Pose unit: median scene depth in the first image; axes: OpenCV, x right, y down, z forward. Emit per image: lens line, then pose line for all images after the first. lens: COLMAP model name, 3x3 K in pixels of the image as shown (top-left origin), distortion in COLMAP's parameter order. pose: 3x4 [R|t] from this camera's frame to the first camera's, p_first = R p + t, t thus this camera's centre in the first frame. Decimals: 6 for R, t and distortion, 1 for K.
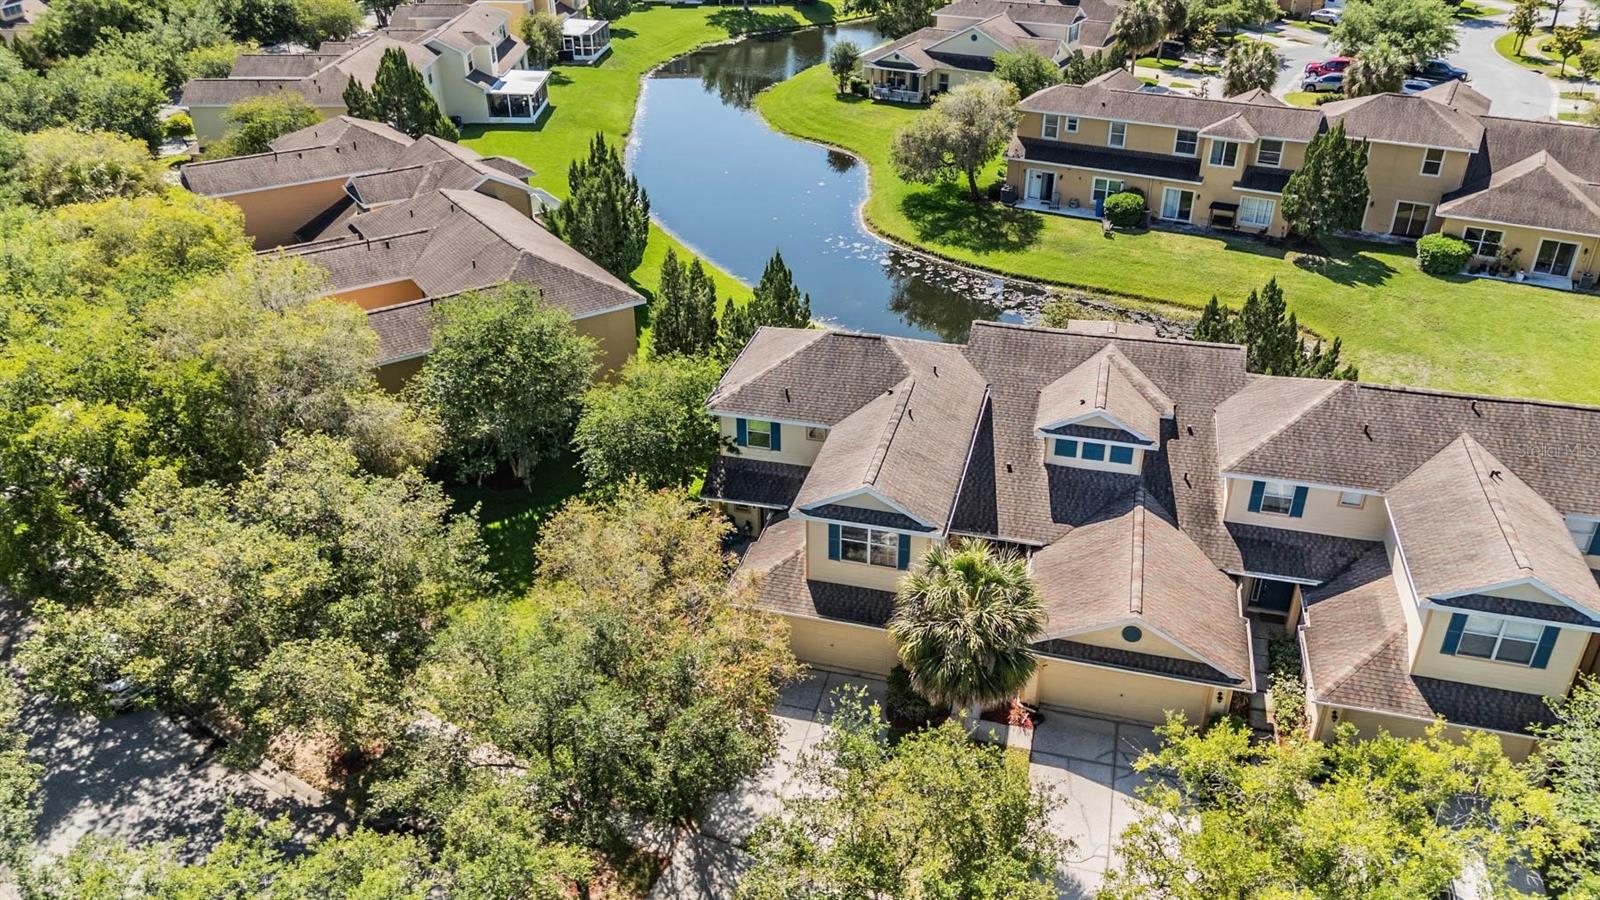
lens RADIAL K [[1178.9, 0, 800.0], [0, 1178.9, 450.0], [0, 0, 1]] dist [0.065545, -0.052671]
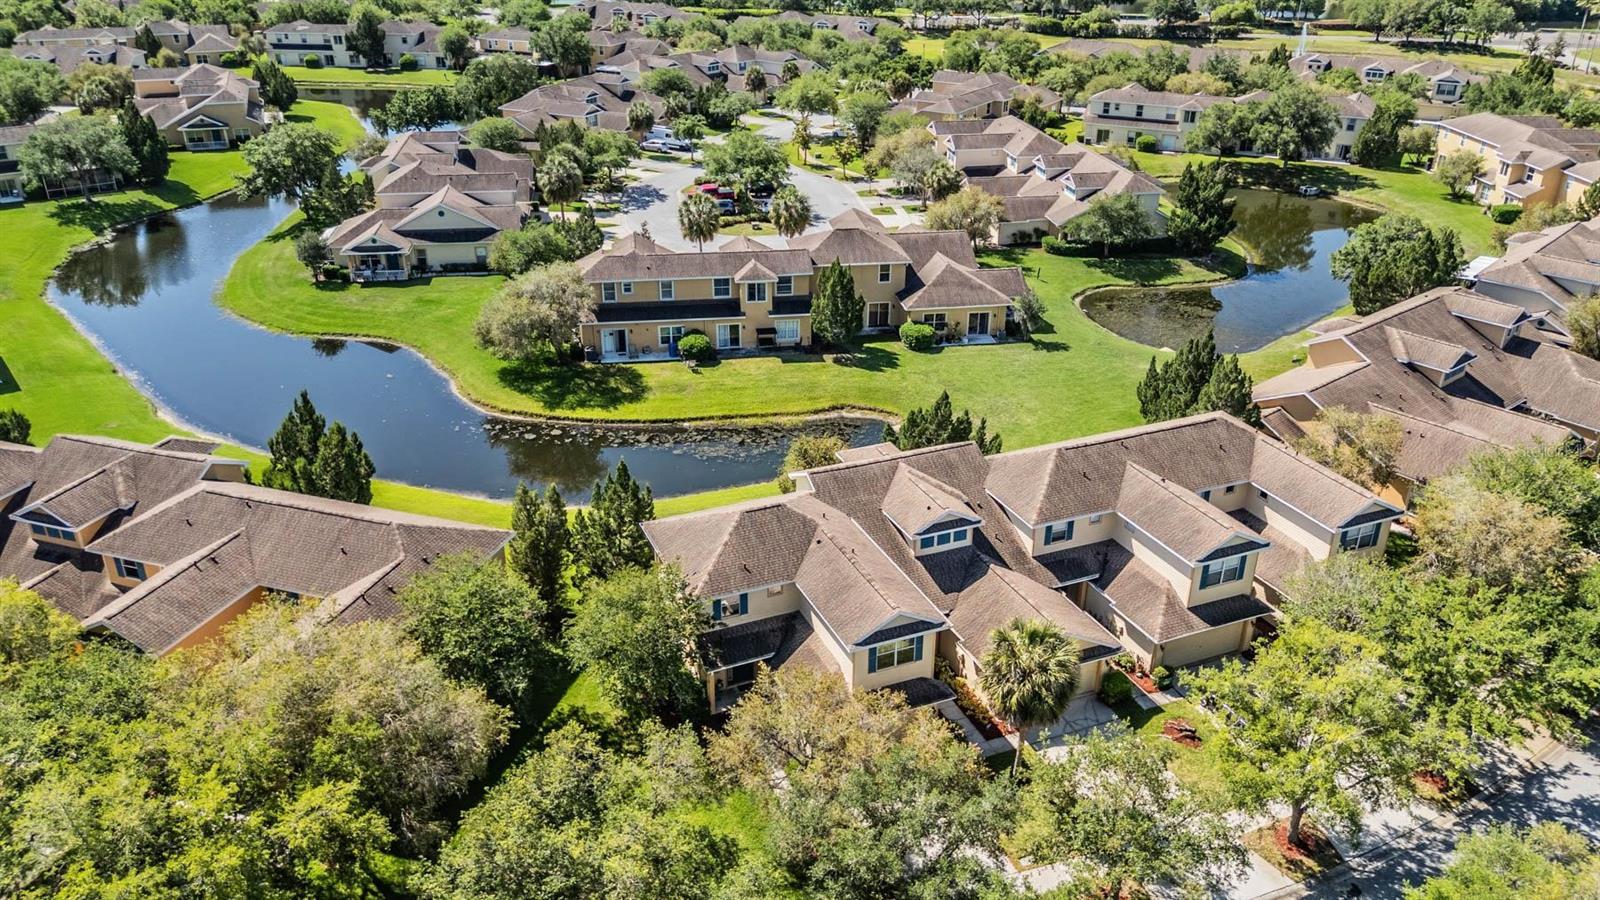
lens RADIAL K [[1175.4, 0, 800.0], [0, 1175.4, 450.0], [0, 0, 1]] dist [0.089667, -0.101635]
pose [[0.786565, -0.259903, 0.560148, -0.422552], [0.295640, 0.954891, 0.027918, -0.123472], [-0.542136, 0.143643, 0.827922, -0.066390]]
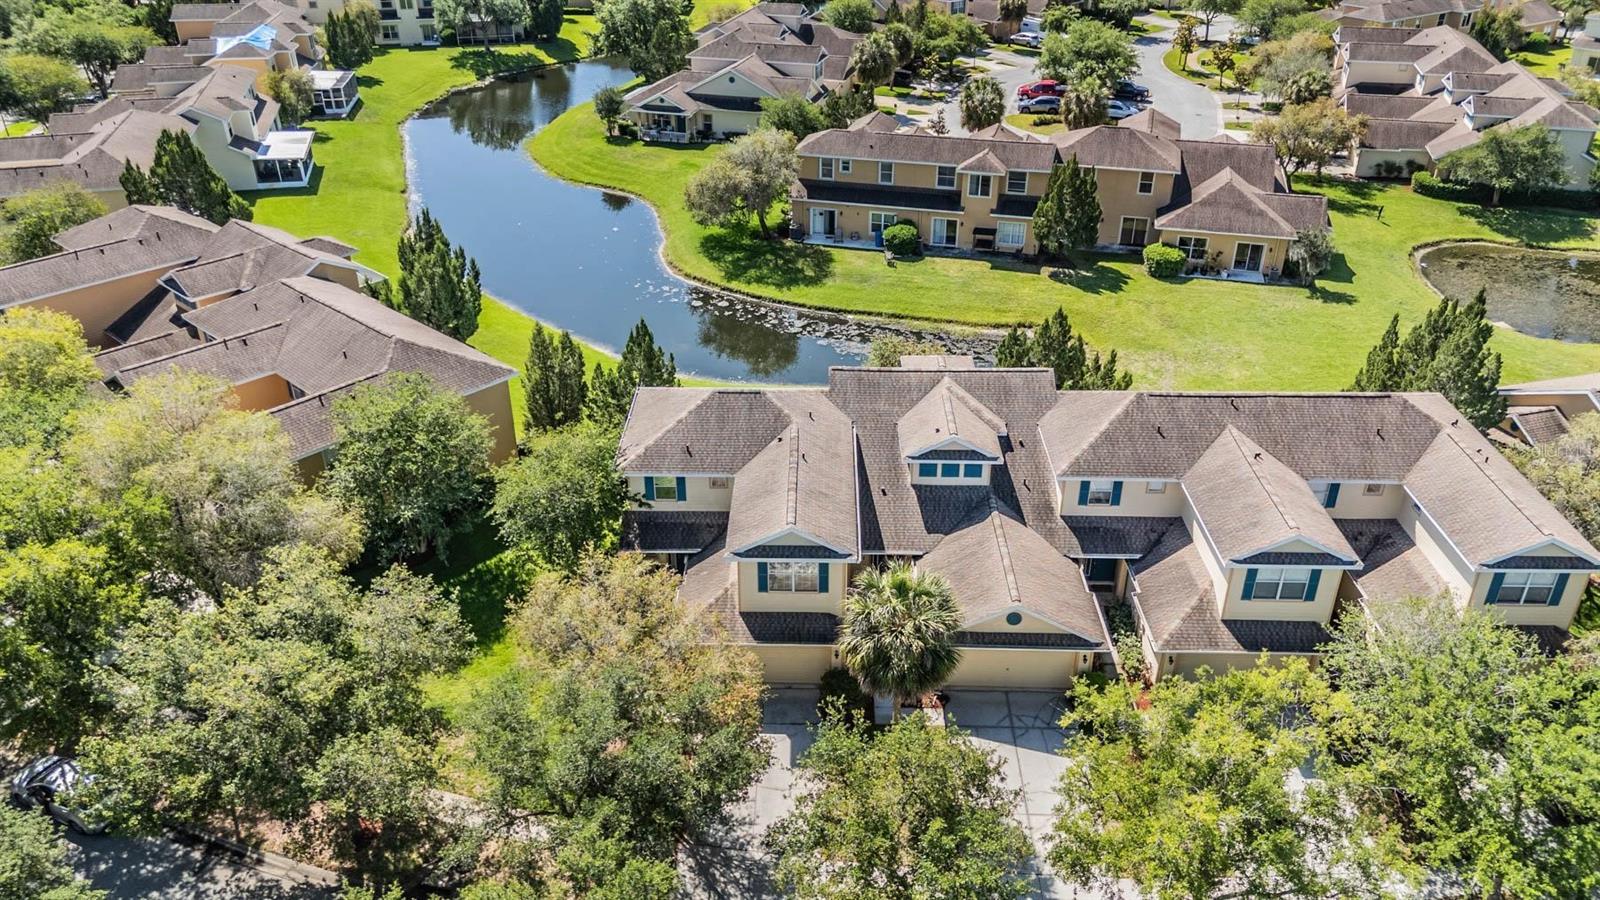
lens RADIAL K [[1175.4, 0, 800.0], [0, 1175.4, 450.0], [0, 0, 1]] dist [0.089667, -0.101635]
pose [[0.970525, -0.113708, 0.212488, -0.096377], [0.114308, 0.993400, 0.009499, -0.030667], [-0.212165, 0.015070, 0.977118, -0.084430]]
